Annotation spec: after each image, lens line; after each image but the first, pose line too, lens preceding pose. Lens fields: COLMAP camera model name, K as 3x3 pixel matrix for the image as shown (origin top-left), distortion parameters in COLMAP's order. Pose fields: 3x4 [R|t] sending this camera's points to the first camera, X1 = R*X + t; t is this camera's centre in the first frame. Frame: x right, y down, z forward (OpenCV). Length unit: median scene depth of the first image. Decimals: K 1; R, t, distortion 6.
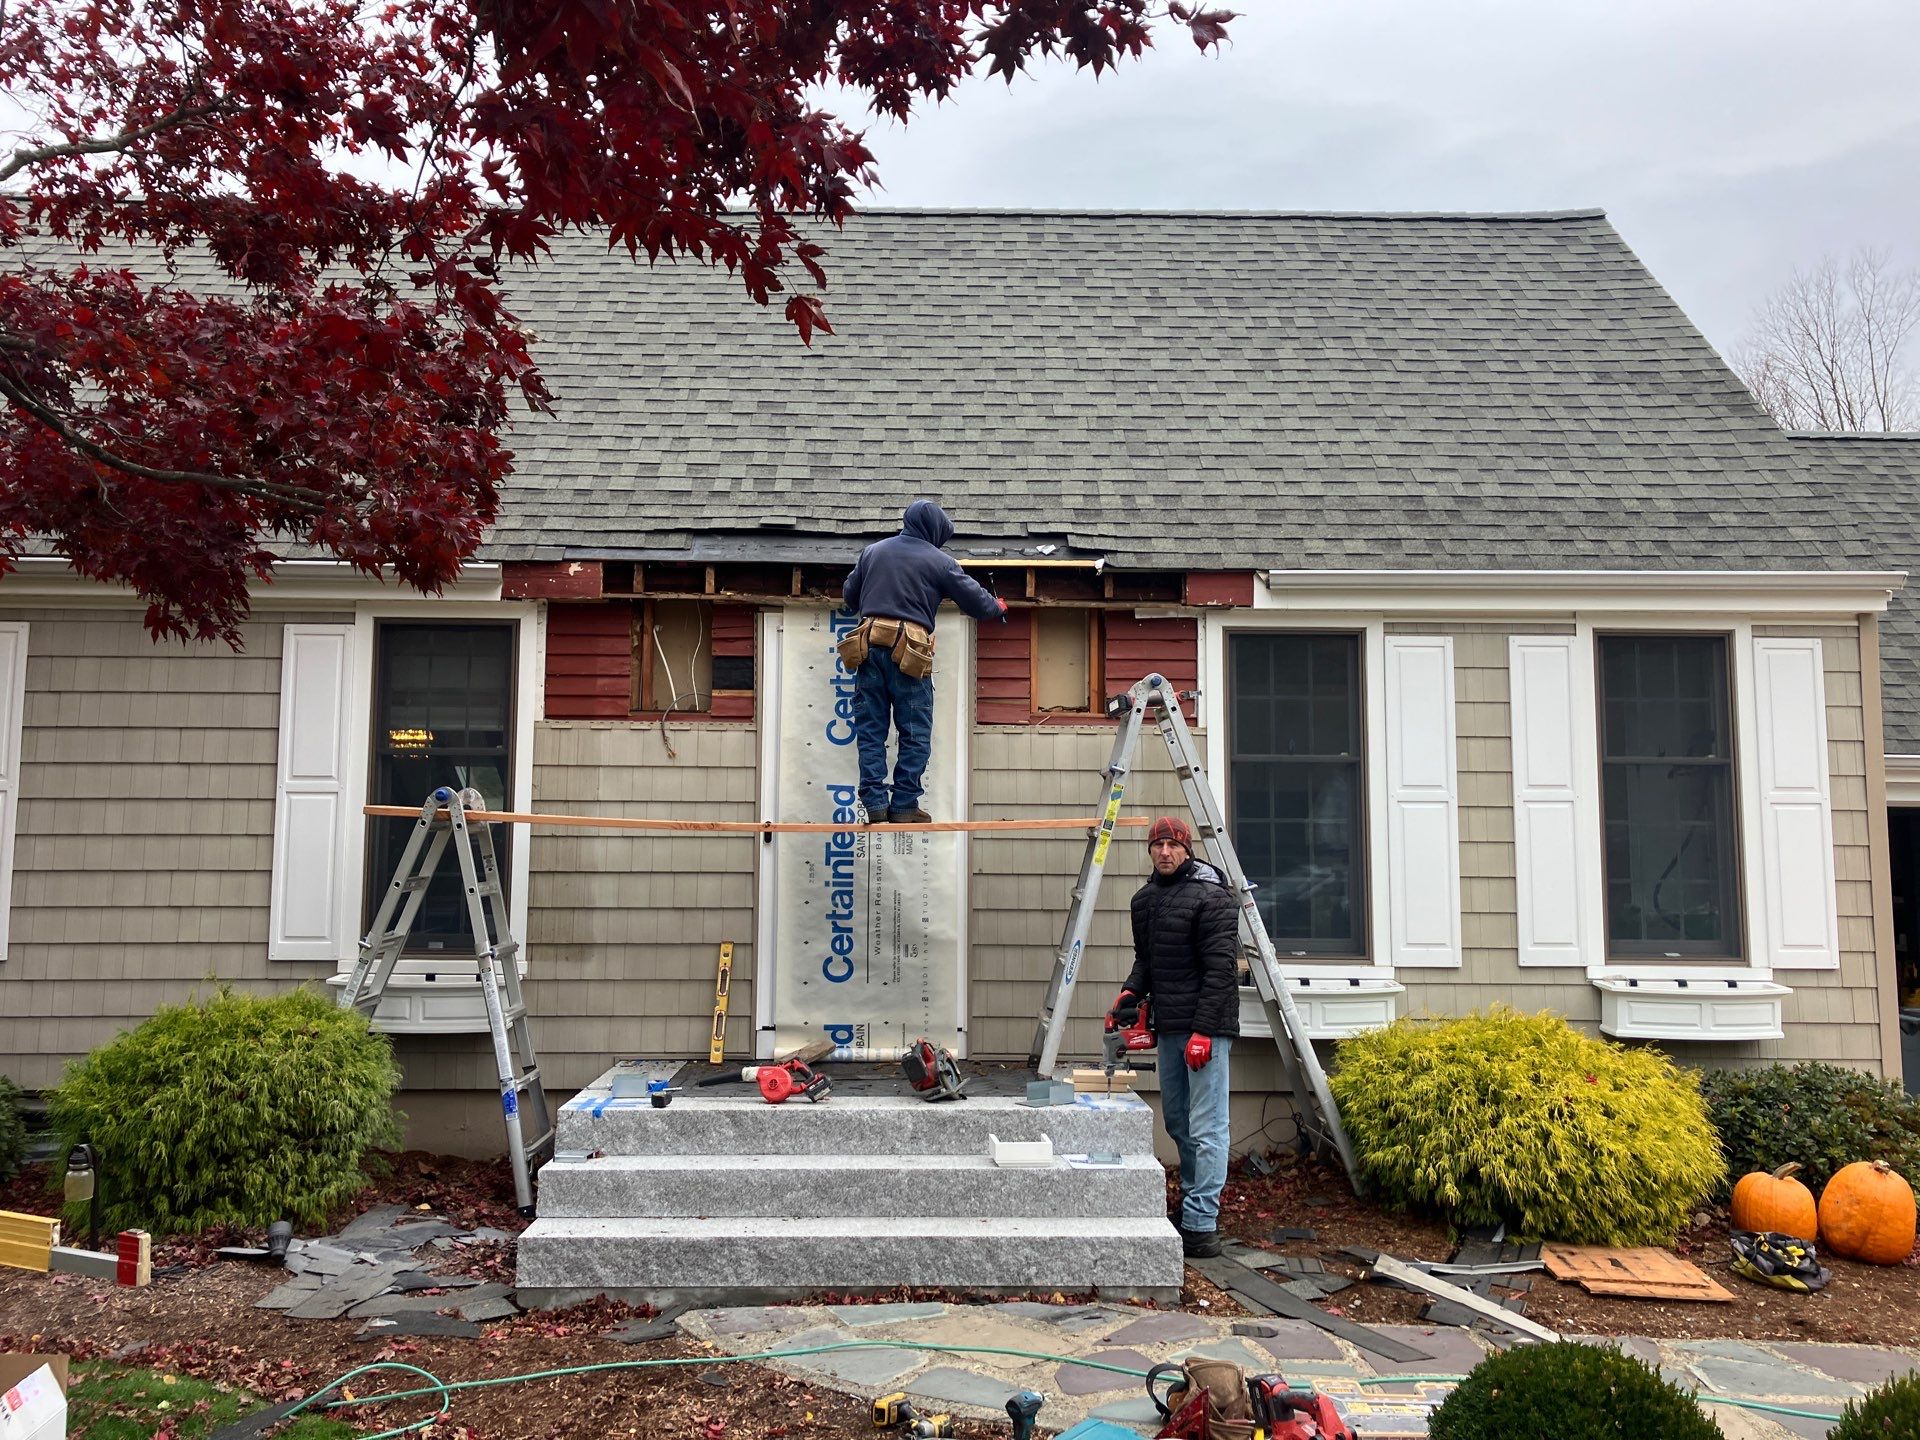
lens RADIAL K [[1538.9, 0, 960.0], [0, 1538.9, 720.0], [0, 0, 1]] dist [0.124561, -0.215305]
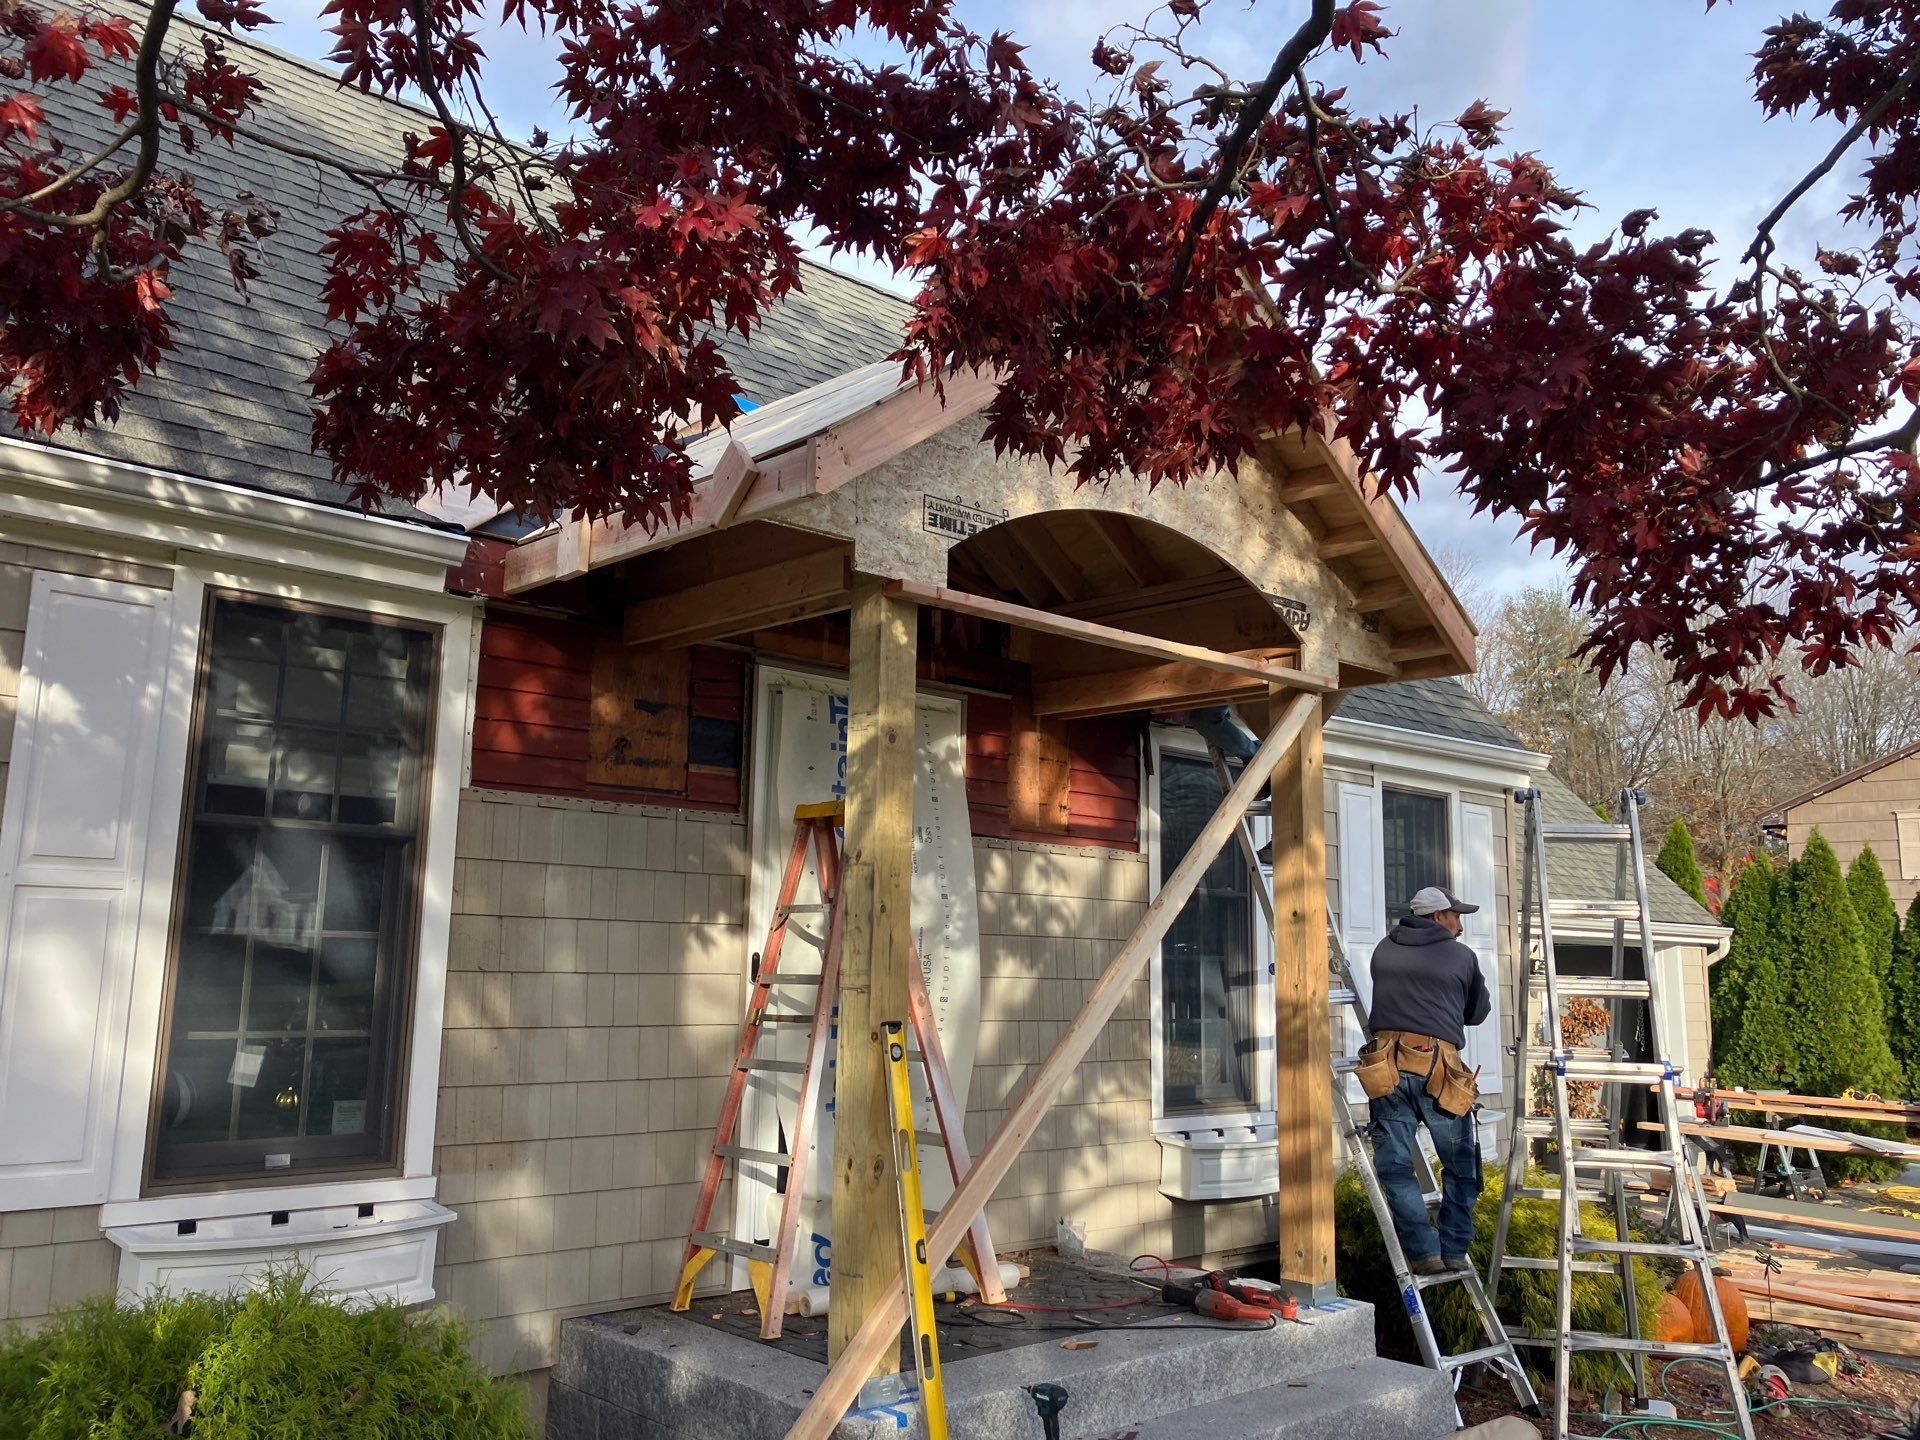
lens RADIAL K [[1538.9, 0, 960.0], [0, 1538.9, 720.0], [0, 0, 1]] dist [0.124561, -0.215305]
pose [[0.751113, 0.110123, 0.650924, -0.490251], [-0.069676, 0.993706, -0.087713, 0.013435], [-0.656487, 0.020529, 0.754058, 0.355526]]
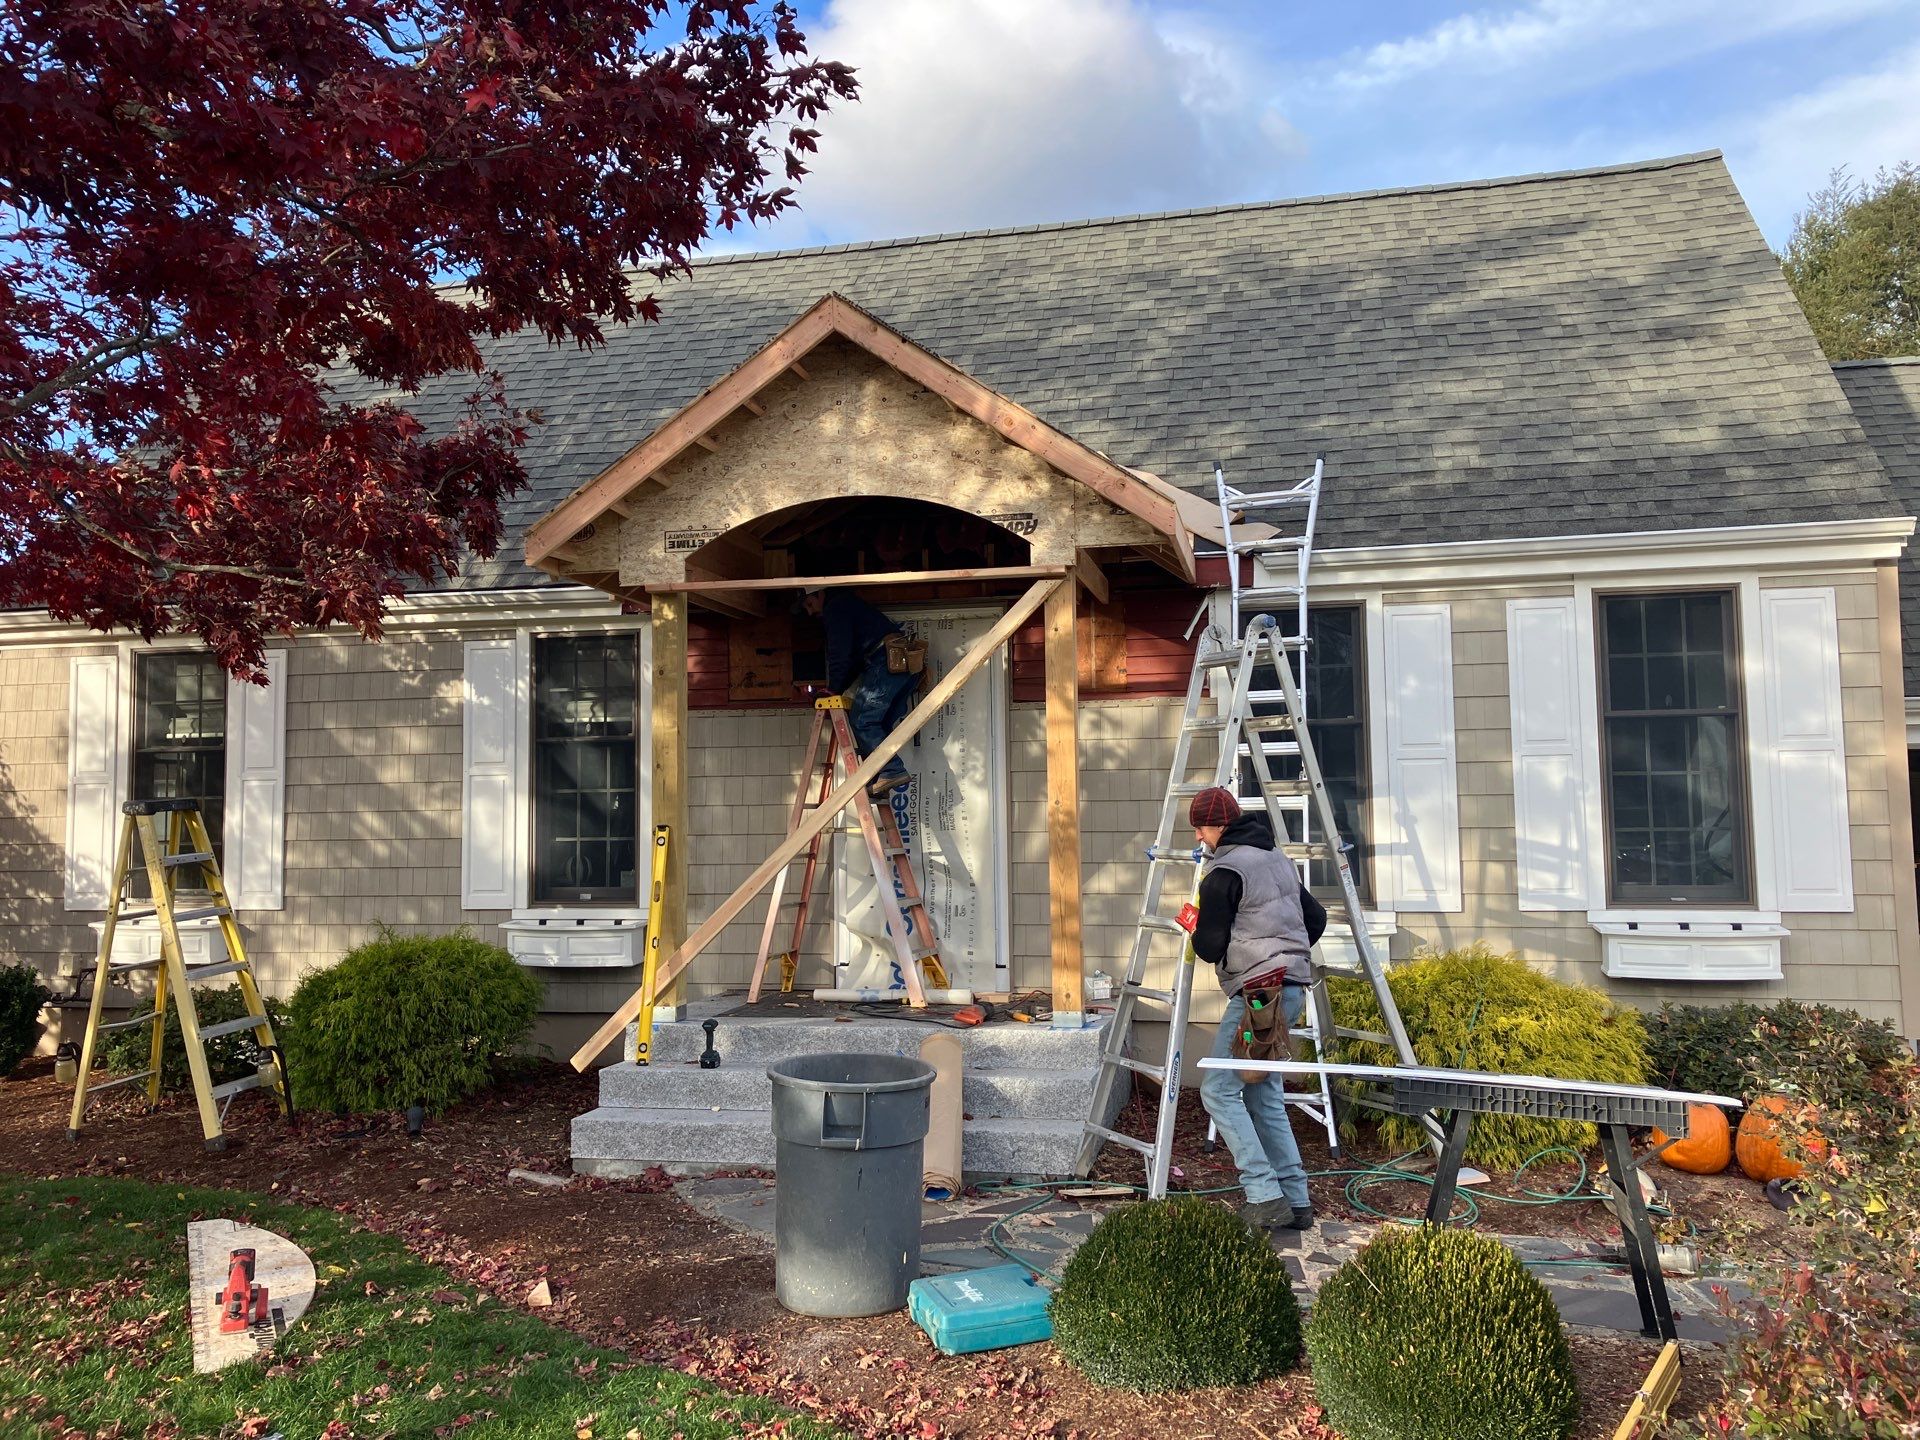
lens RADIAL K [[1550.2, 0, 960.0], [0, 1550.2, 720.0], [0, 0, 1]] dist [0.094514, -0.107111]
pose [[0.971721, -0.033063, -0.233805, 0.223080], [0.038121, 0.999126, 0.017145, -0.004694], [0.233033, -0.025573, 0.972132, -0.116173]]
